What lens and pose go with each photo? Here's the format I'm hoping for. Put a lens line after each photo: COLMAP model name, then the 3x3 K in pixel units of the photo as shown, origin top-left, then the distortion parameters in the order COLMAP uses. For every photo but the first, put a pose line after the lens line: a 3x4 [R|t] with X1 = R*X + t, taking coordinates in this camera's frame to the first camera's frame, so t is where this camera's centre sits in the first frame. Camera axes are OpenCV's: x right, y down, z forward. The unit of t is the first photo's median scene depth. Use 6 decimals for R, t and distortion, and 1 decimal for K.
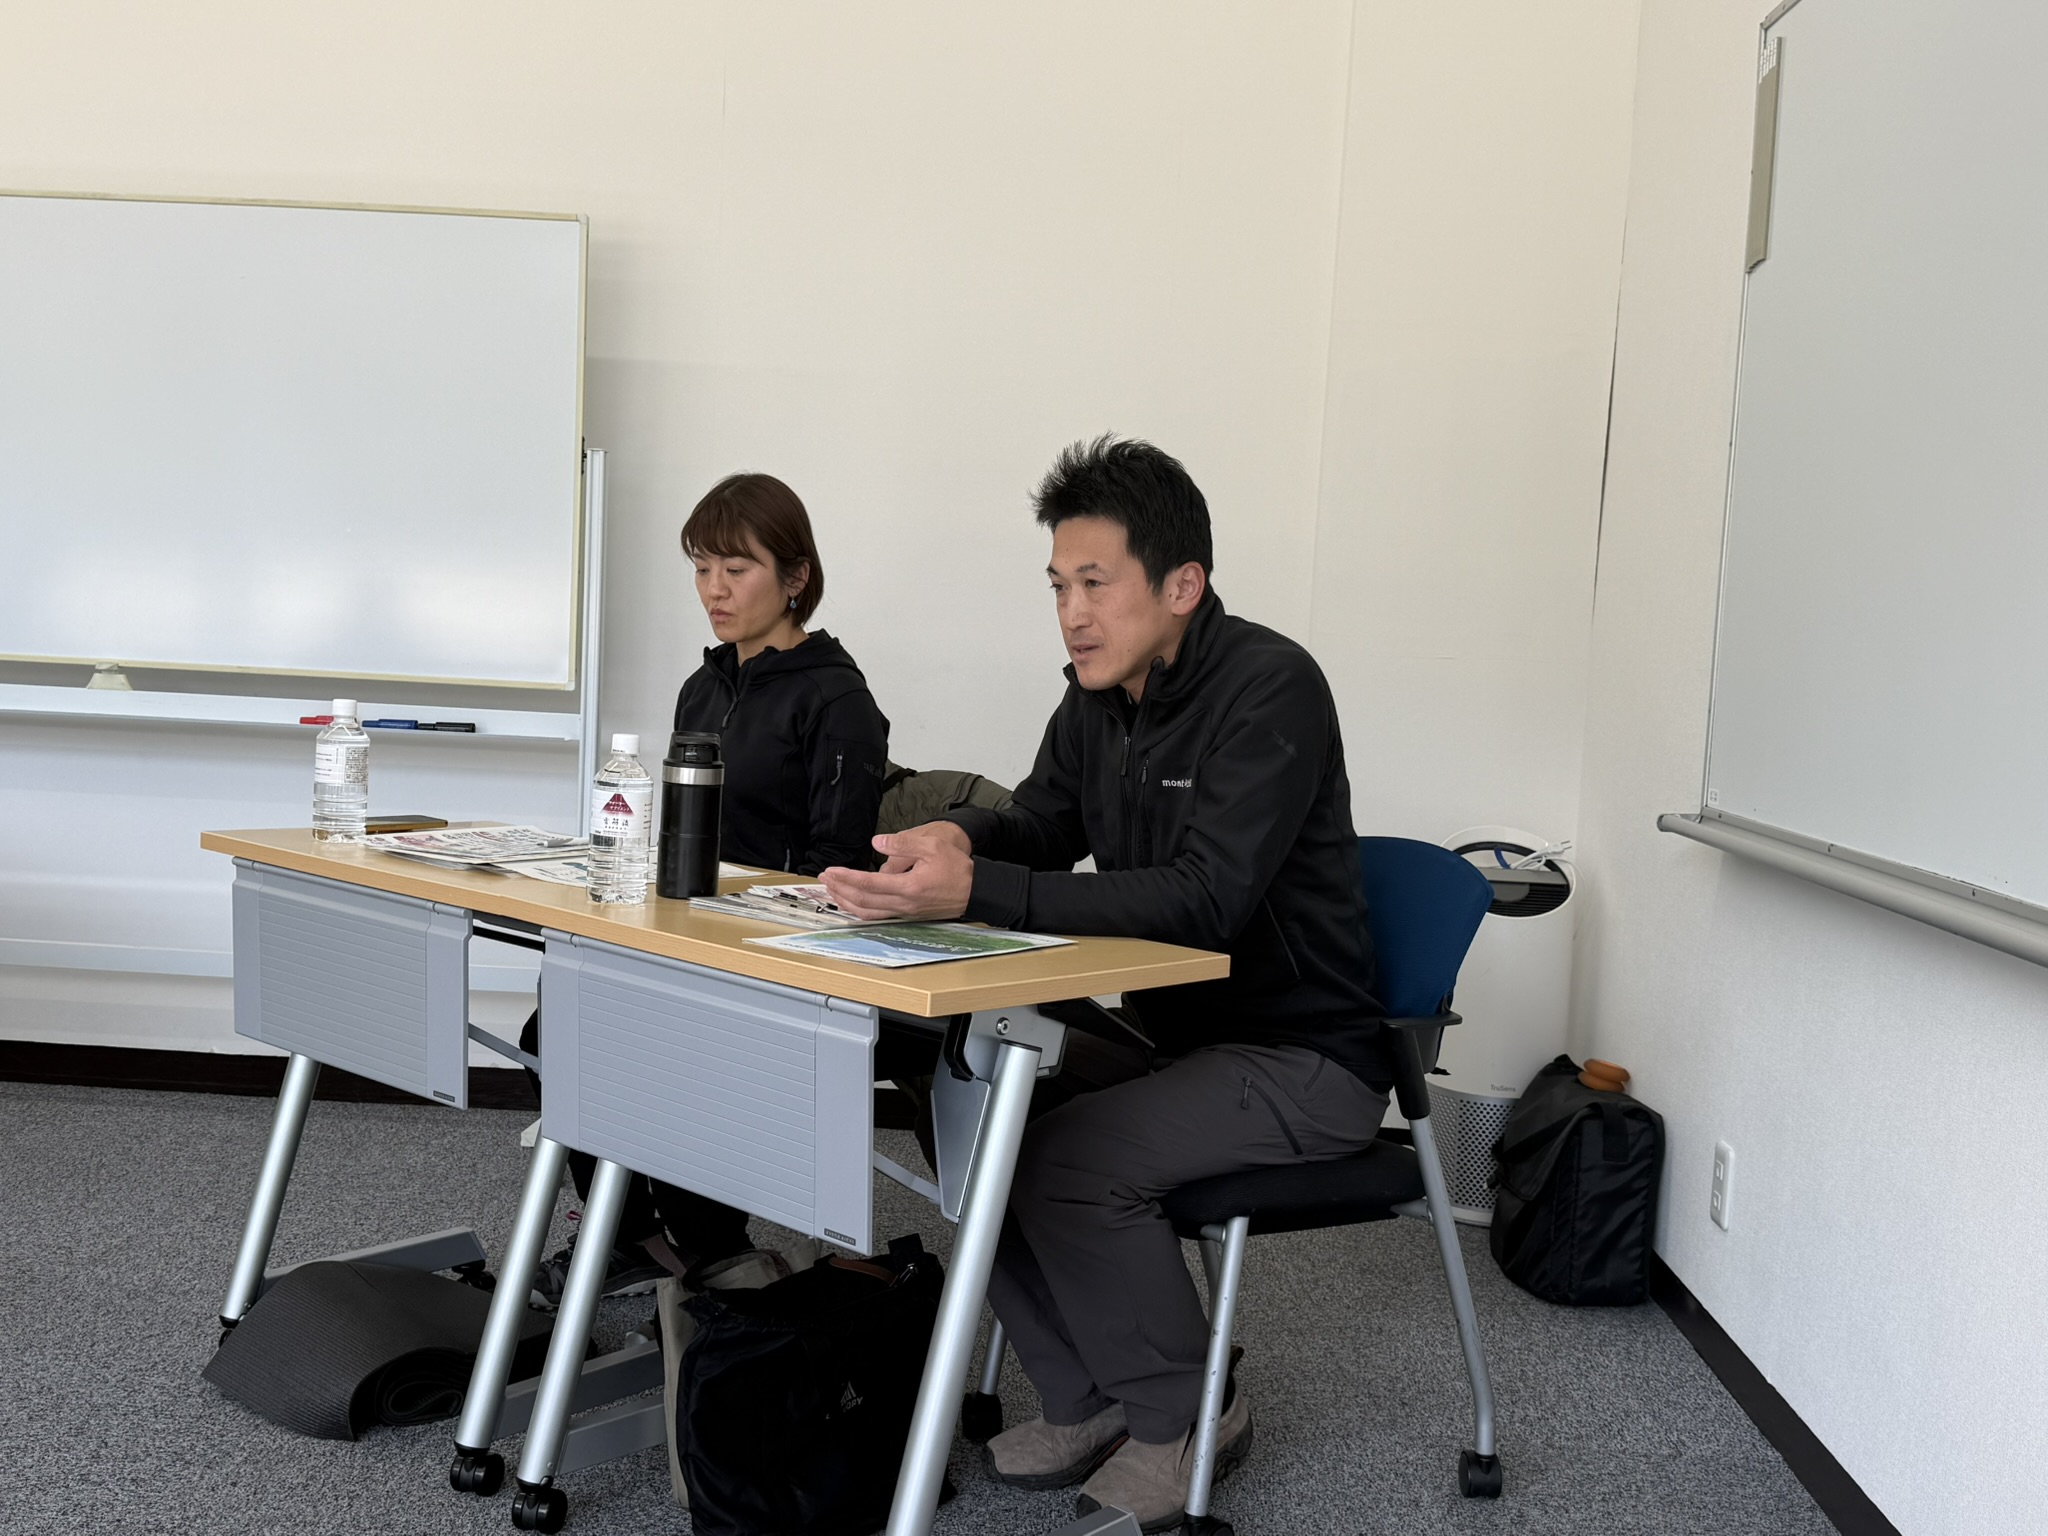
lens RADIAL K [[2003.7, 0, 1024.0], [0, 2003.7, 768.0], [0, 0, 1]] dist [0.187173, -0.419096]
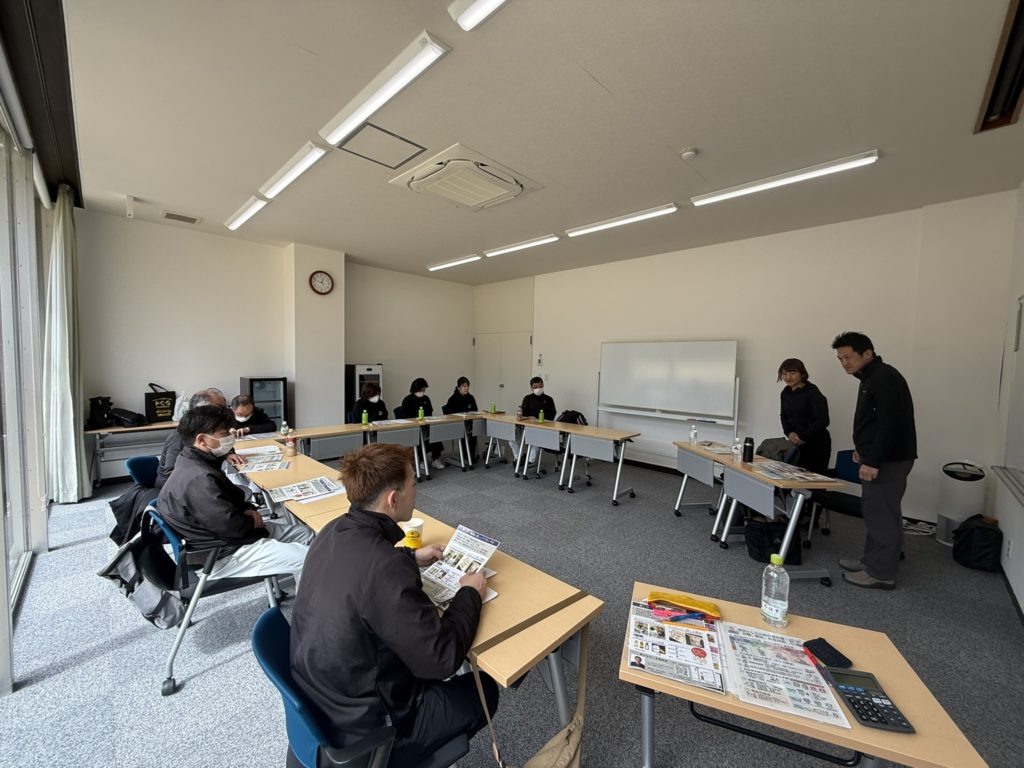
lens RADIAL K [[404.6, 0, 512.0], [0, 404.6, 384.0], [0, 0, 1]] dist [0.002192, 0.000024]
pose [[0.745302, 0.003900, -0.666715, 0.147438], [-0.030867, 0.999112, -0.028661, -0.133015], [0.666012, 0.041940, 0.744761, -0.551083]]
